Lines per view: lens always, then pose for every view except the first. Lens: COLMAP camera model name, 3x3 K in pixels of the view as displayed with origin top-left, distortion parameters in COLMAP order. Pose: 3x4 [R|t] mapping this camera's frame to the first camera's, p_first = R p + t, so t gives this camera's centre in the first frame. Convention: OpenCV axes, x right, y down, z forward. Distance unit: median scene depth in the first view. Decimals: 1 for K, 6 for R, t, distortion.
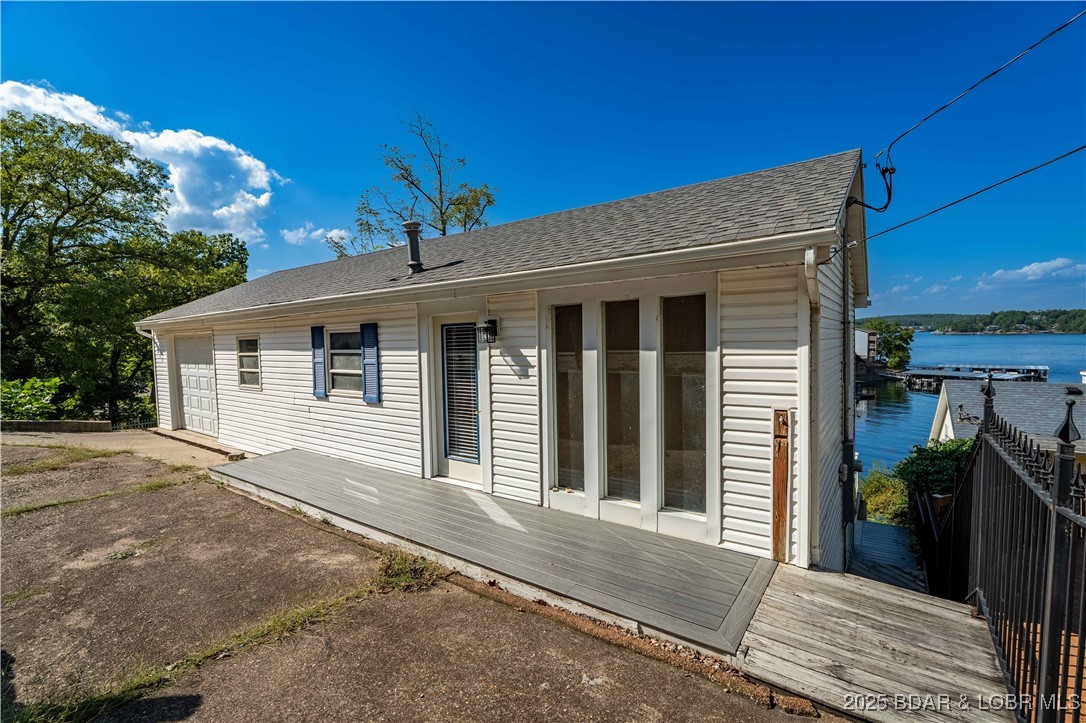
lens RADIAL K [[478.8, 0, 545.6], [0, 478.8, 361.2], [0, 0, 1]] dist [-0.009588, 0.000616]
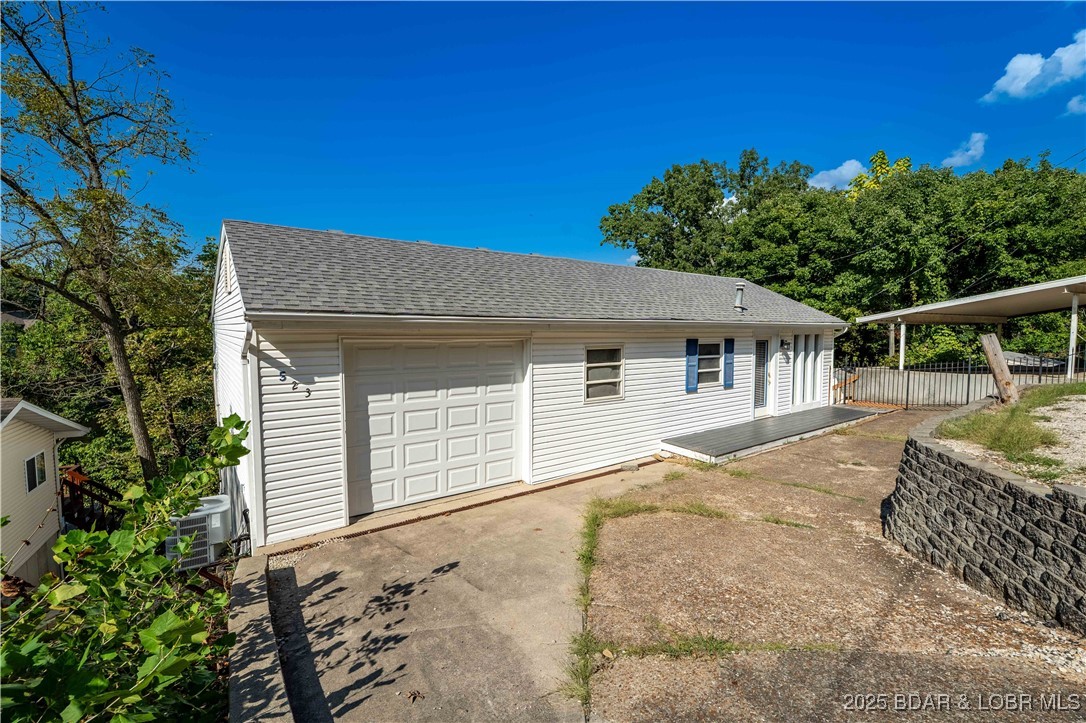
lens RADIAL K [[475.3, 0, 543.0], [0, 475.3, 361.5], [0, 0, 1]] dist [0.000907, 0.000225]
pose [[0.328548, -0.005837, 0.944469, -1.746888], [0.072580, 0.997180, -0.019085, -0.012504], [-0.941694, 0.074819, 0.328045, 0.881944]]
